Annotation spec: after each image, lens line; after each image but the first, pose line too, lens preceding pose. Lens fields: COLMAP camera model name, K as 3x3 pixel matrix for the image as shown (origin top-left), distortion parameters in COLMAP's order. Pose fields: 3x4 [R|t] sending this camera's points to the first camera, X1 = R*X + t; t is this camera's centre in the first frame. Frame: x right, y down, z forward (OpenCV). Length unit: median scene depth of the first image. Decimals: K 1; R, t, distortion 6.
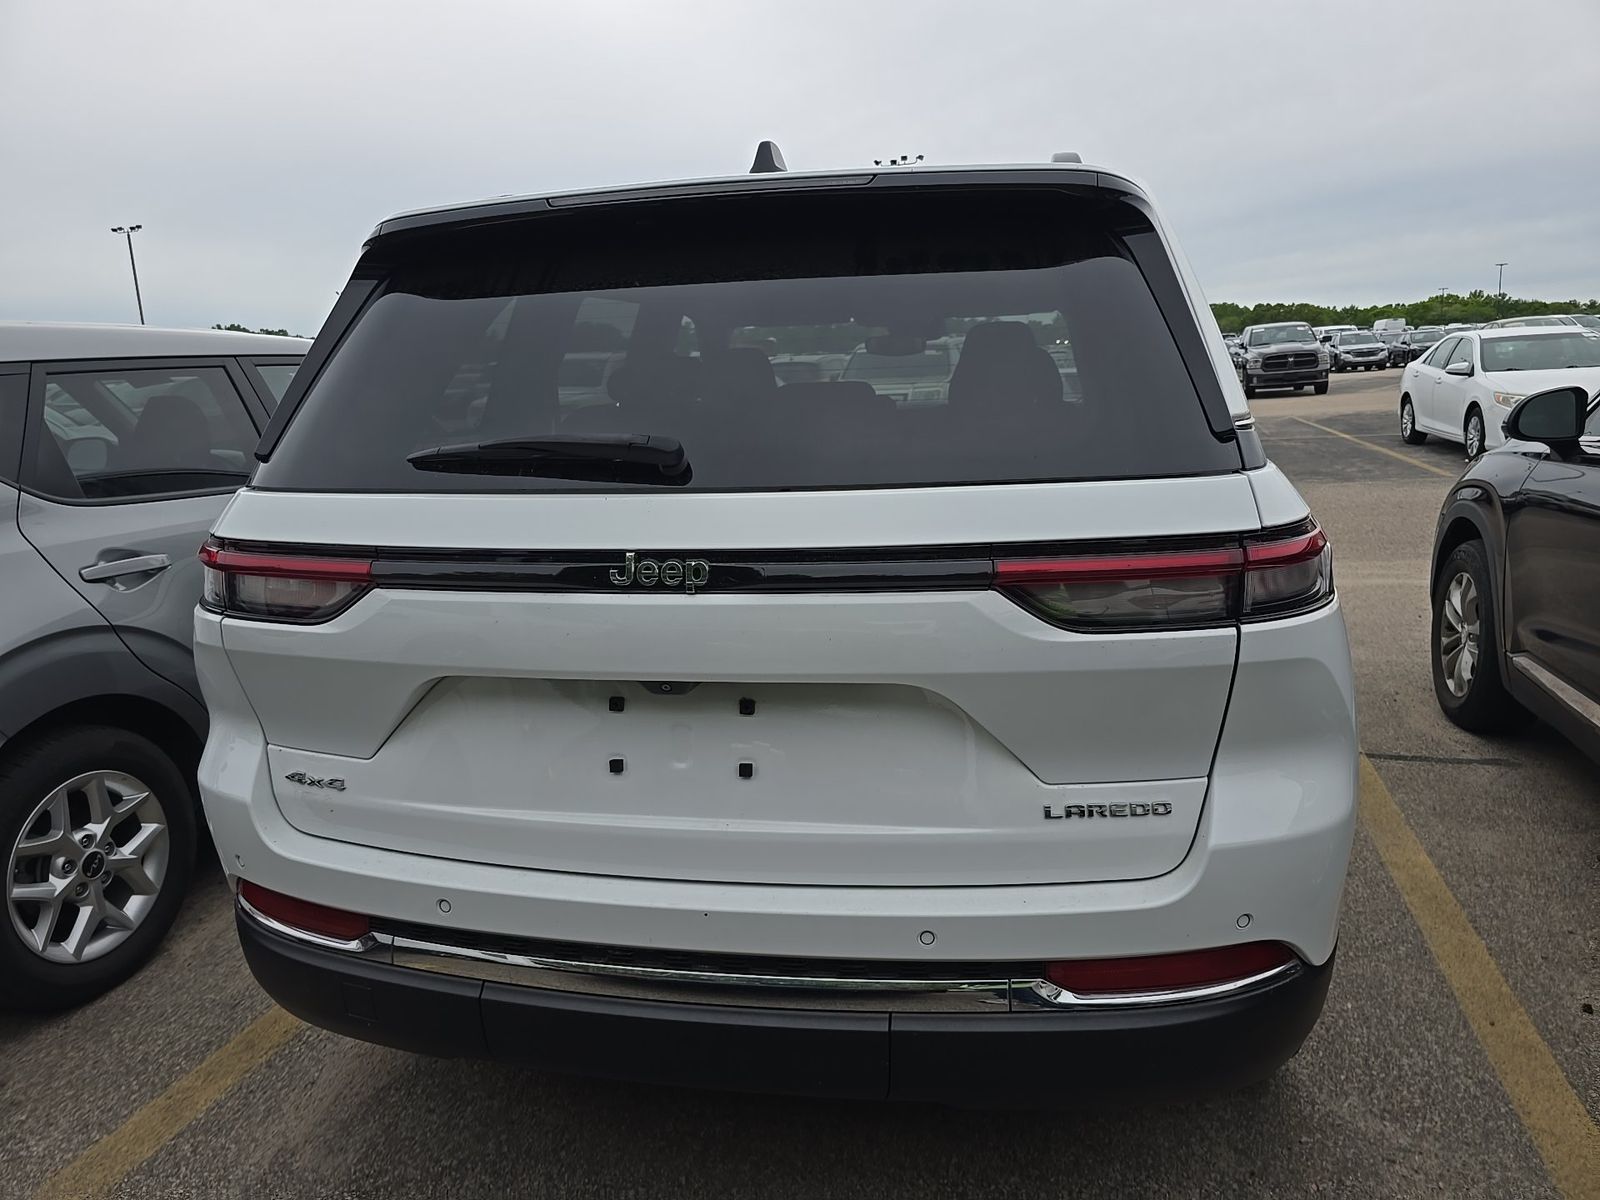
lens RADIAL K [[1063.4, 0, 799.9], [0, 1063.4, 577.4], [0, 0, 1]] dist [-0.006057, -0.002133]
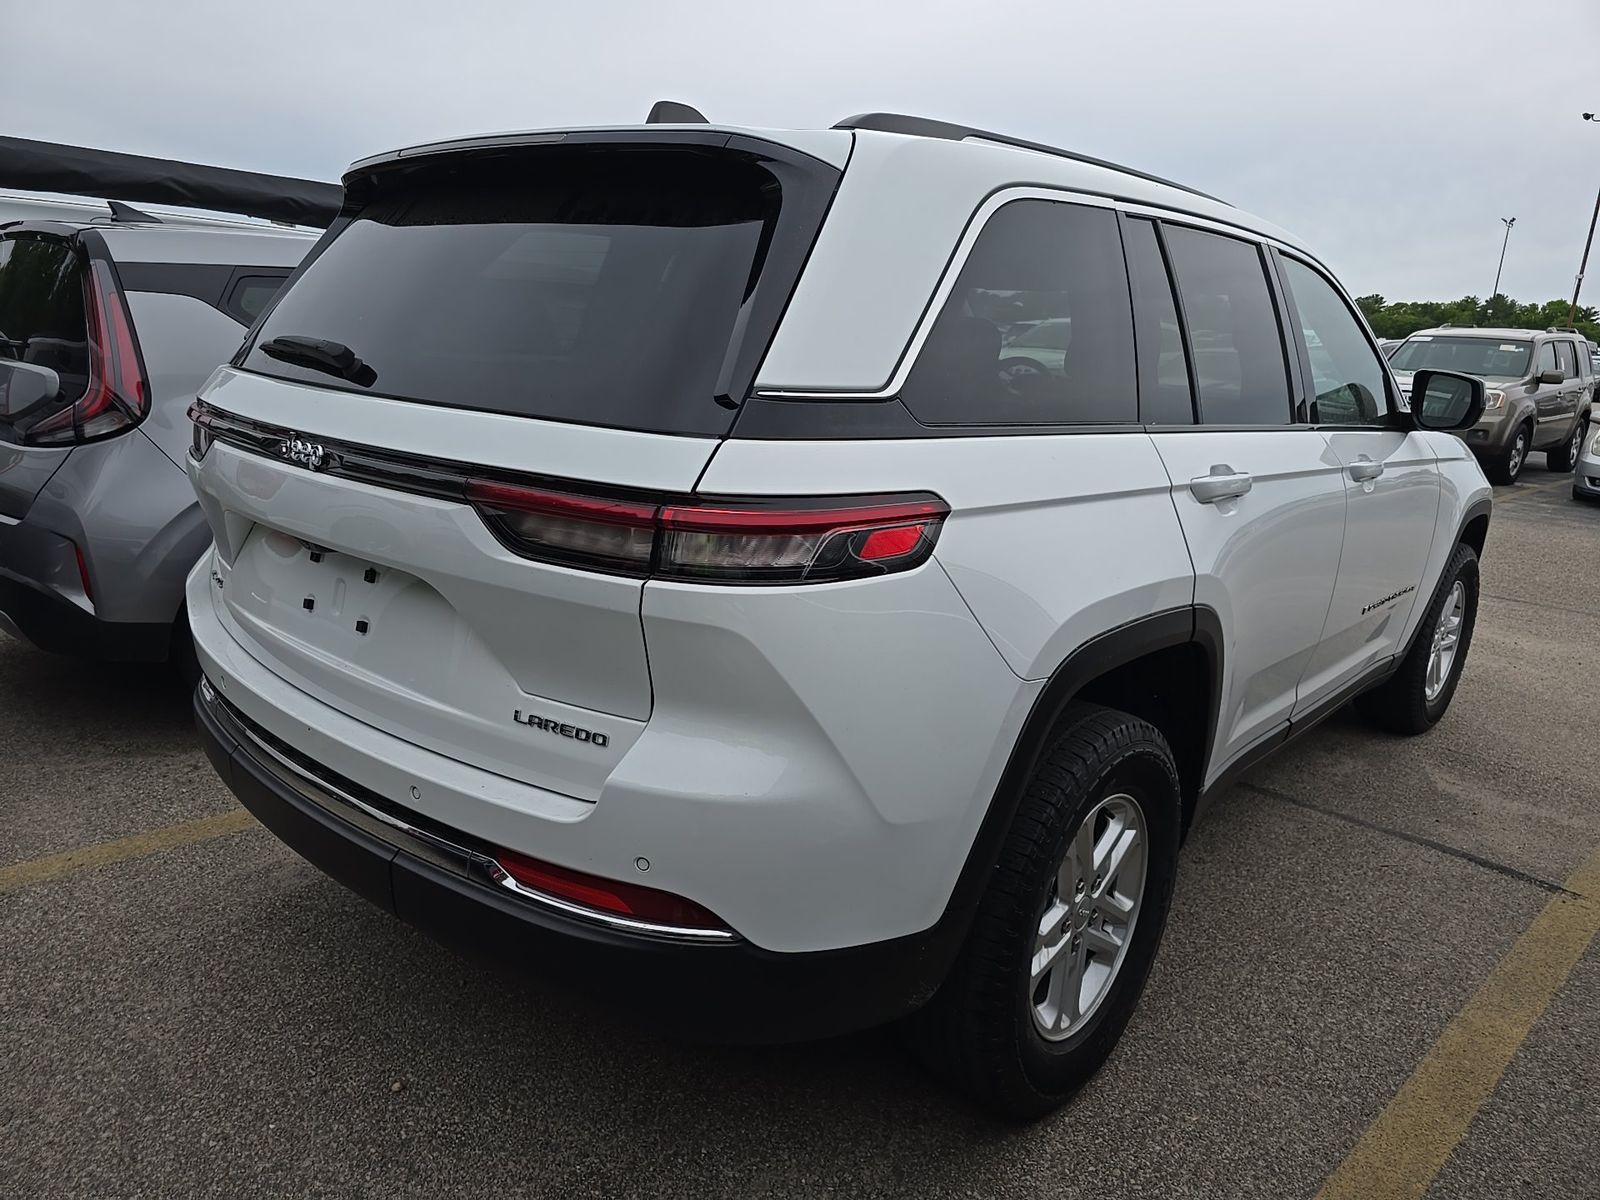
lens RADIAL K [[1092.9, 0, 800.0], [0, 1092.9, 600.0], [0, 0, 1]] dist [0.031164, -0.025479]
pose [[0.877372, 0.203957, -0.434305, 0.961822], [-0.181620, 0.978977, 0.092839, -0.058622], [0.444110, -0.002576, 0.895969, 0.101104]]
